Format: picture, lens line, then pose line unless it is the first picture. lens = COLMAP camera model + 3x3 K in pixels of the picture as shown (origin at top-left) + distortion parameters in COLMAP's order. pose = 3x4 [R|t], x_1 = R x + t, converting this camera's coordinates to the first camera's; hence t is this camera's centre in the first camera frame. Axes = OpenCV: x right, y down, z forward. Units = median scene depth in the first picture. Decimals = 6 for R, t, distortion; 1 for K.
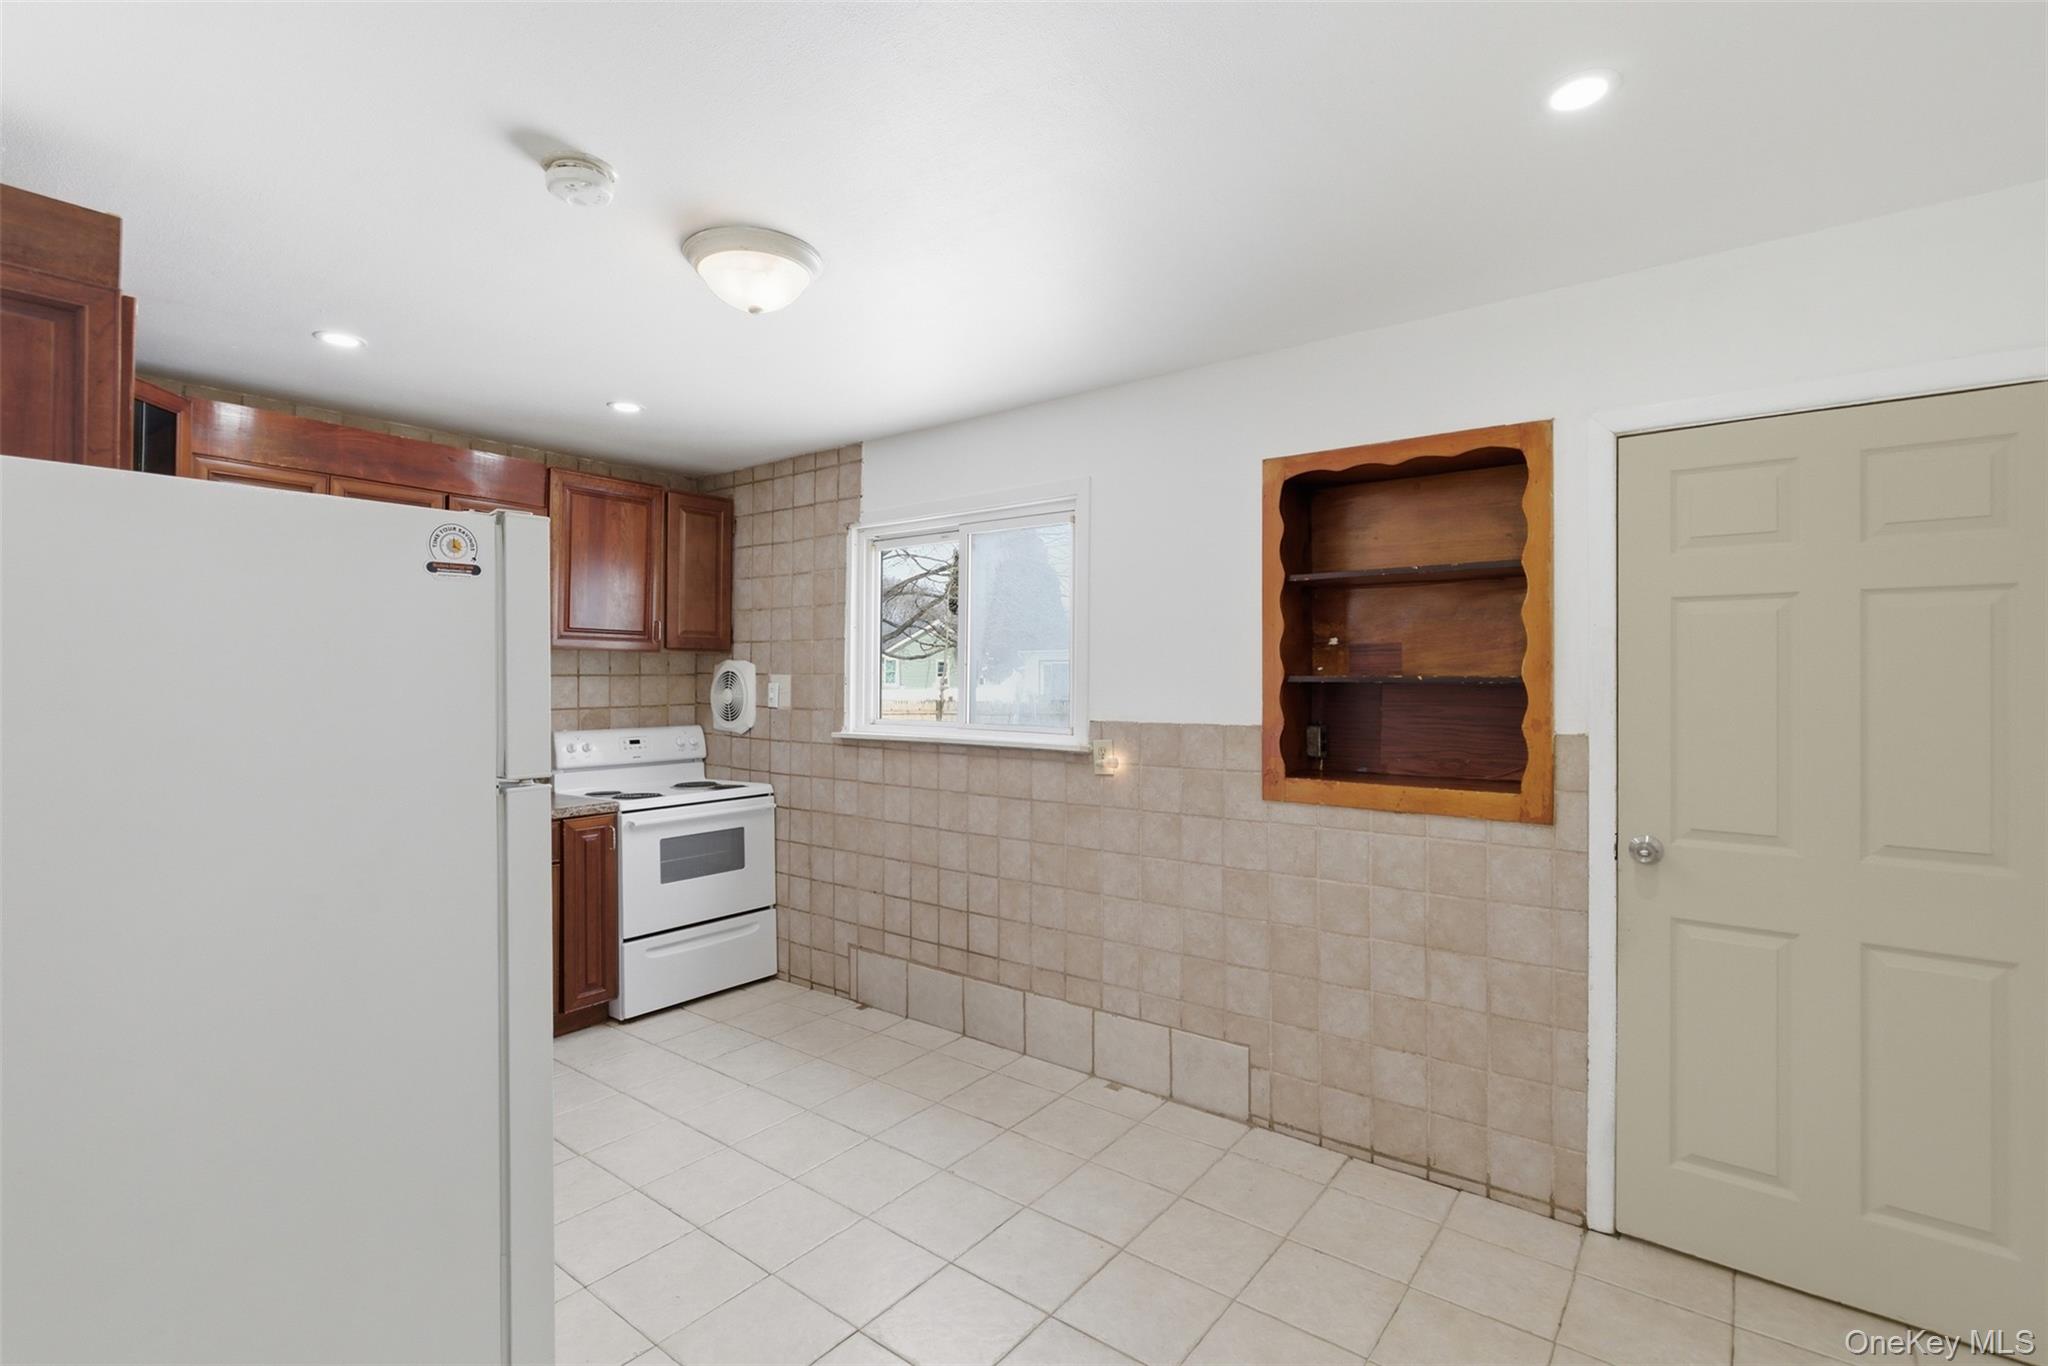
lens RADIAL K [[938.1, 0, 1019.9], [0, 938.1, 679.9], [0, 0, 1]] dist [-0.001087, -0.000164]
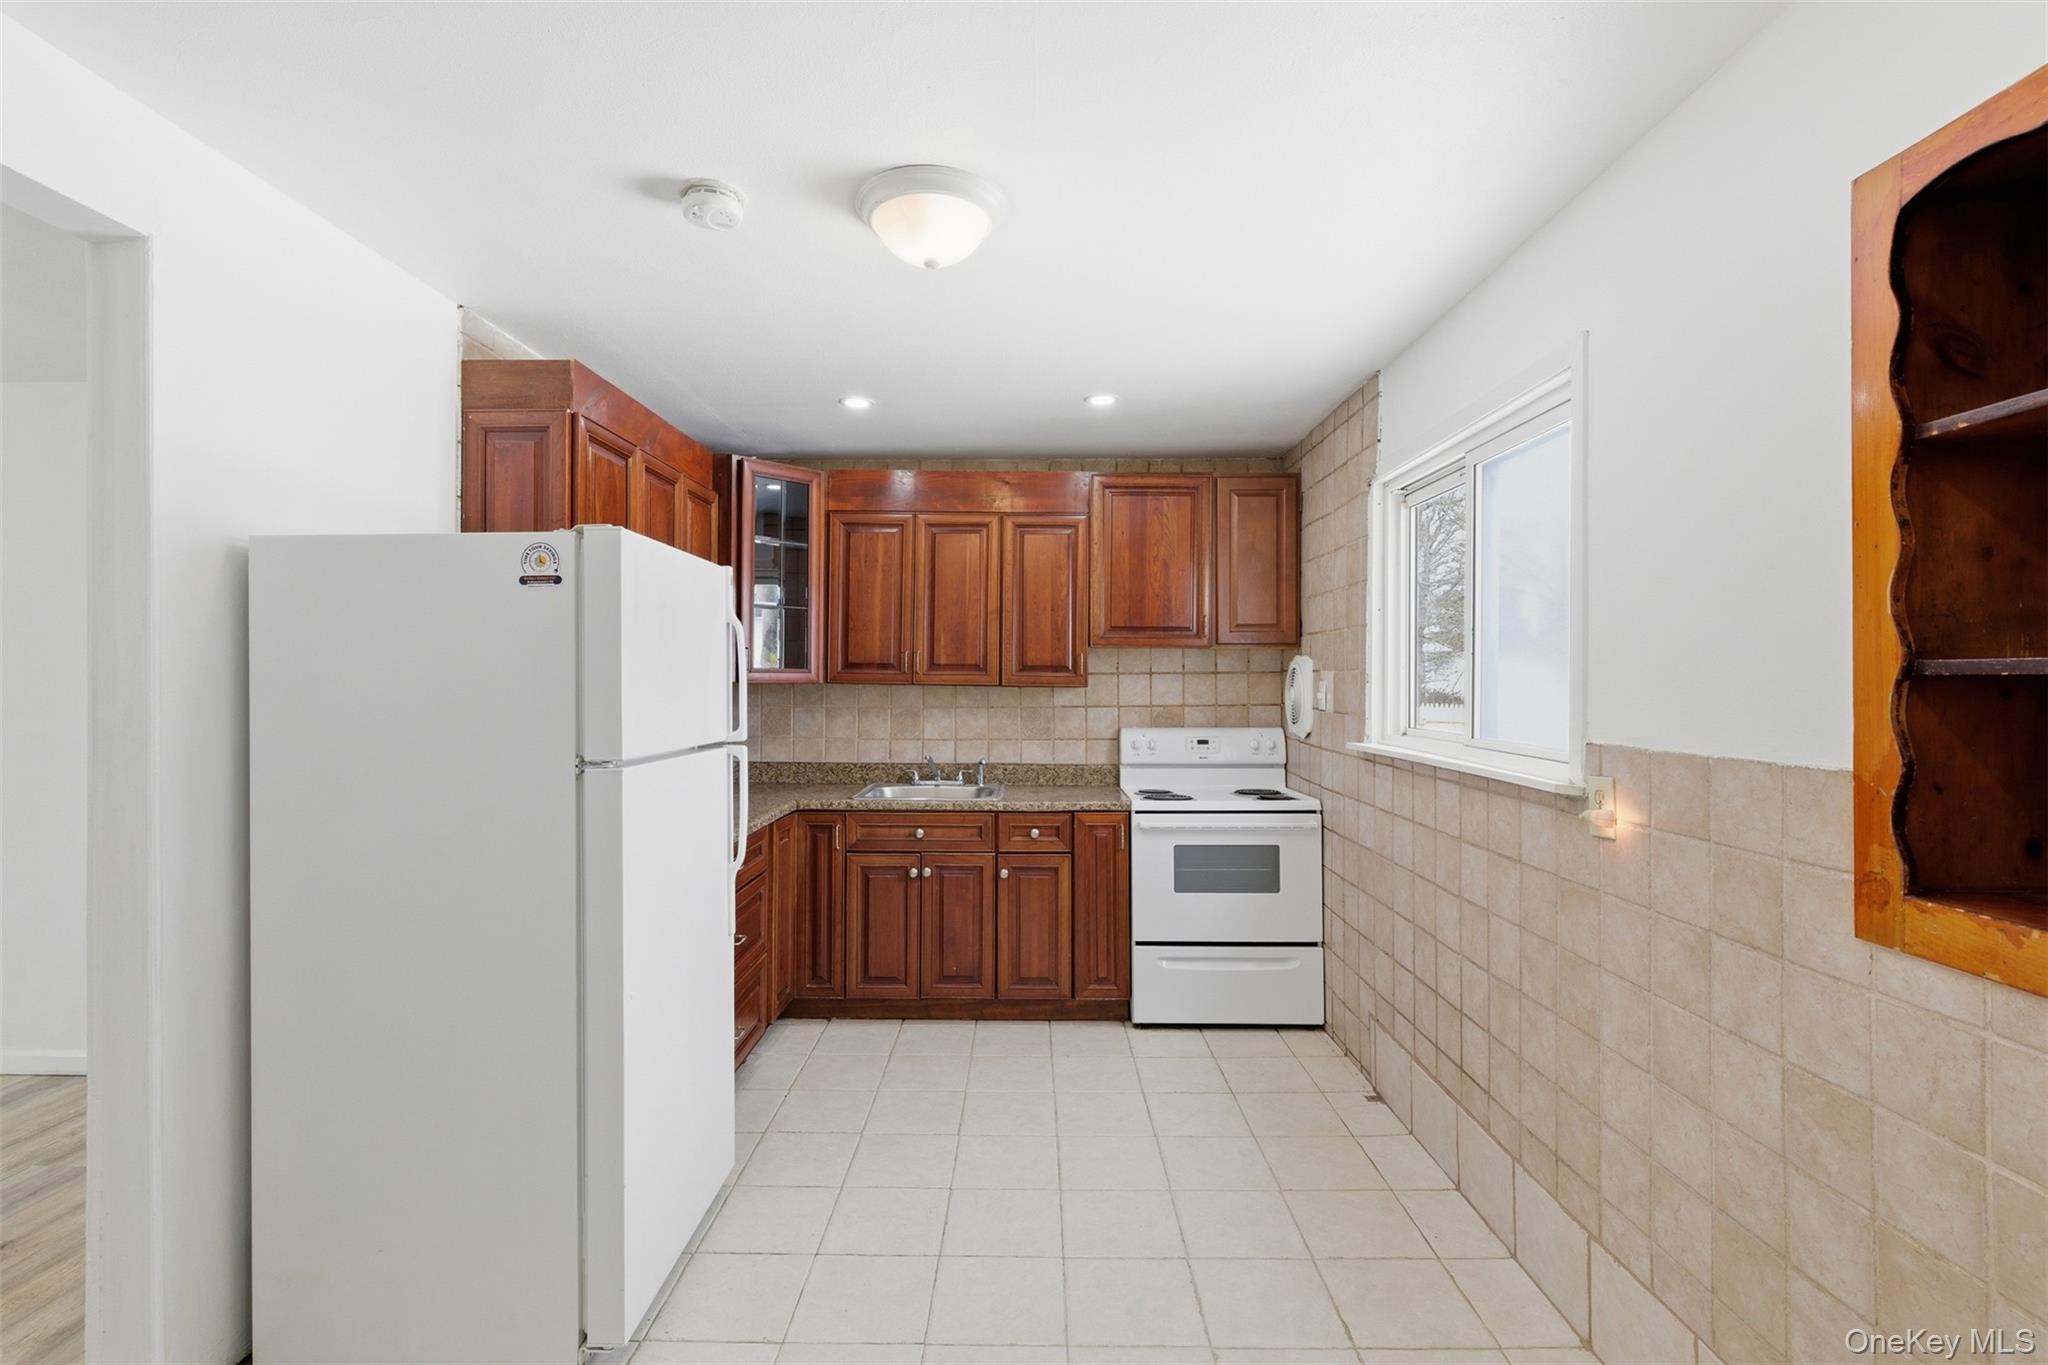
lens RADIAL K [[938.1, 0, 1019.9], [0, 938.1, 679.4], [0, 0, 1]] dist [-0.001087, -0.000164]
pose [[0.597806, -0.001883, -0.801639, 0.316594], [0.000496, 0.999998, -0.001979, 0.004475], [0.801641, 0.000785, 0.597805, 0.342914]]
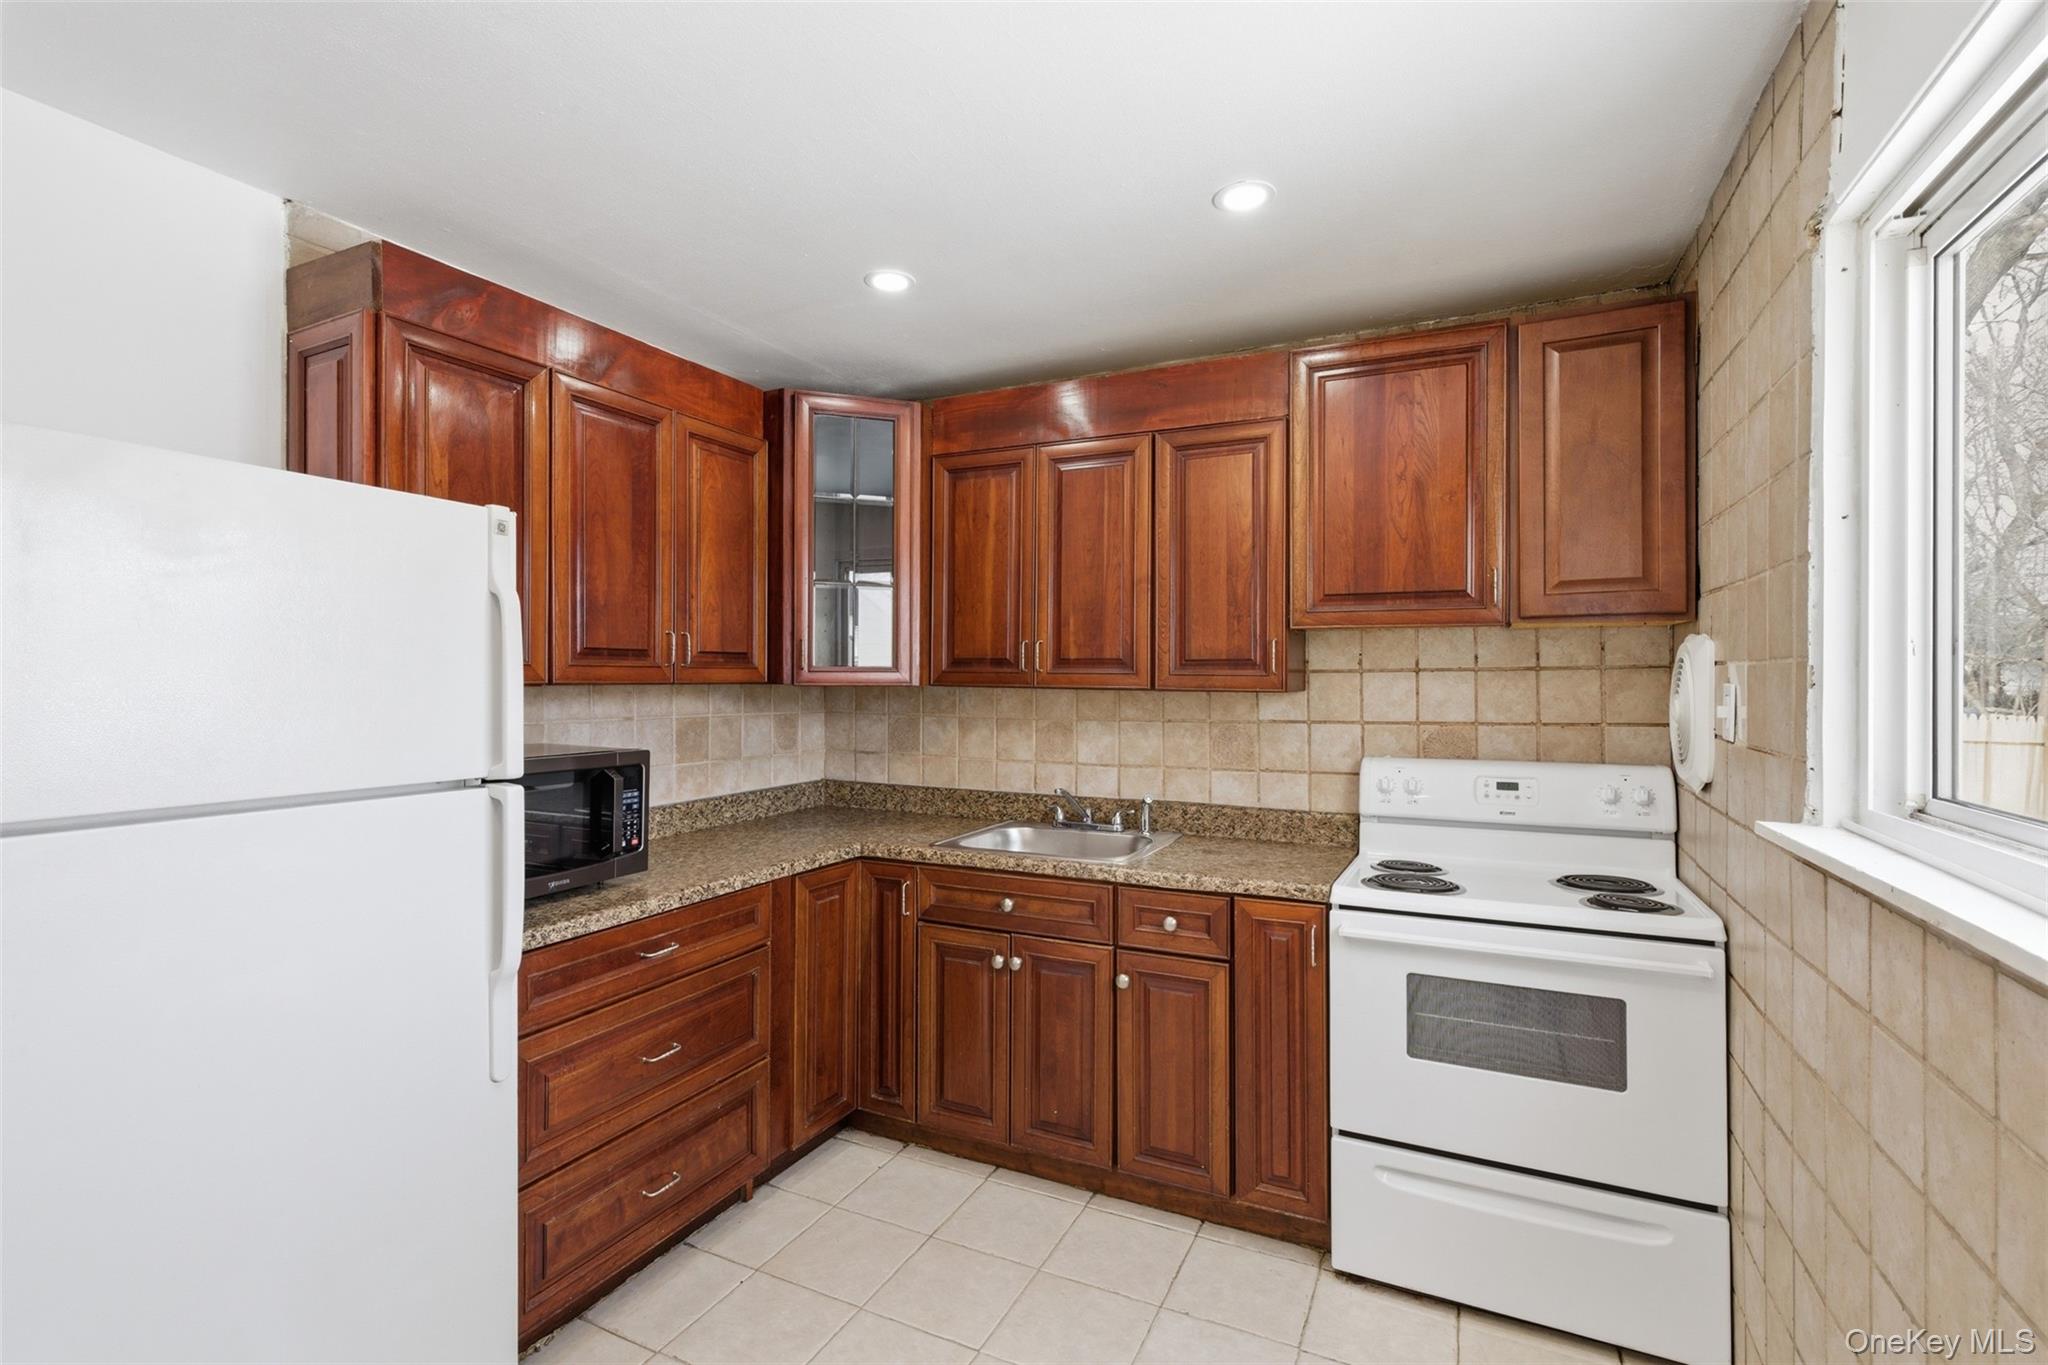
lens RADIAL K [[930.0, 0, 1015.9], [0, 930.0, 679.4], [0, 0, 1]] dist [-0.000219, 0.000250]
pose [[0.195956, -0.003431, -0.980607, 0.106538], [0.001478, 0.999994, -0.003203, 0.003703], [0.980612, -0.000822, 0.195960, 0.753494]]
